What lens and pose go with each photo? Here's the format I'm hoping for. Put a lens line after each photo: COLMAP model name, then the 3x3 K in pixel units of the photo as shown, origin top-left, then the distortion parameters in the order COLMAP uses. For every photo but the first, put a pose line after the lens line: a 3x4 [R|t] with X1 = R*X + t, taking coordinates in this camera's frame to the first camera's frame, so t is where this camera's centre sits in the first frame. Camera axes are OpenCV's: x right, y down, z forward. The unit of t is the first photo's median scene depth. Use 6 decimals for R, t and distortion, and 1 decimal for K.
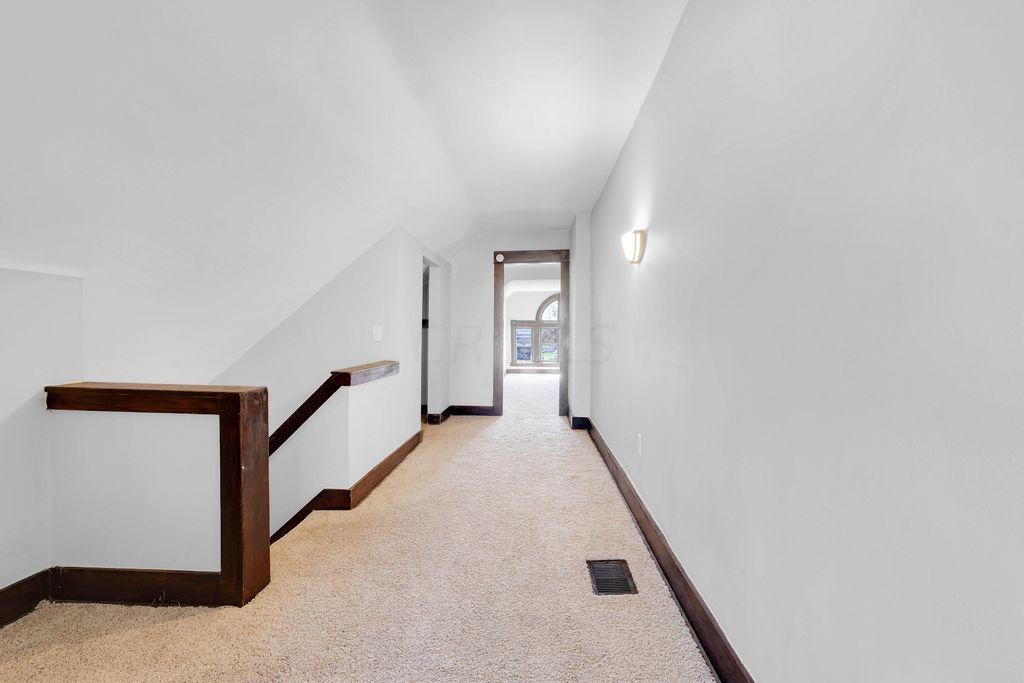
lens RADIAL K [[443.2, 0, 511.6], [0, 443.2, 330.3], [0, 0, 1]] dist [-0.001861, 0.006547]
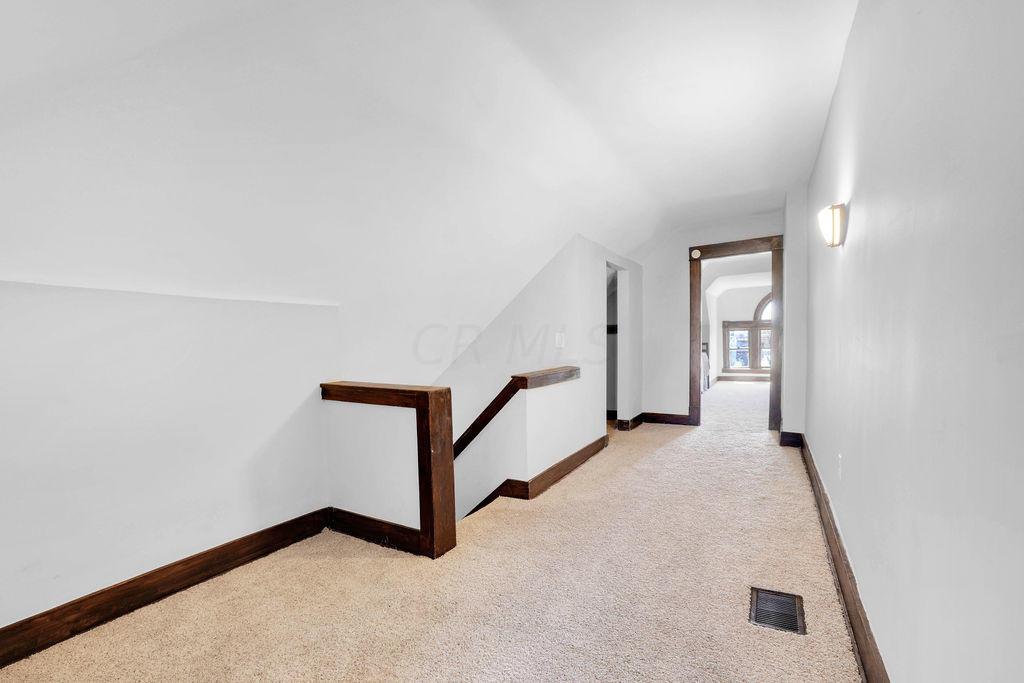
lens RADIAL K [[443.2, 0, 498.6], [0, 443.2, 353.9], [0, 0, 1]] dist [-0.001861, 0.006547]
pose [[0.890072, -0.013168, -0.455630, 0.103186], [0.031180, 0.999000, 0.032039, 0.000636], [0.454753, -0.042724, 0.889592, -0.013573]]
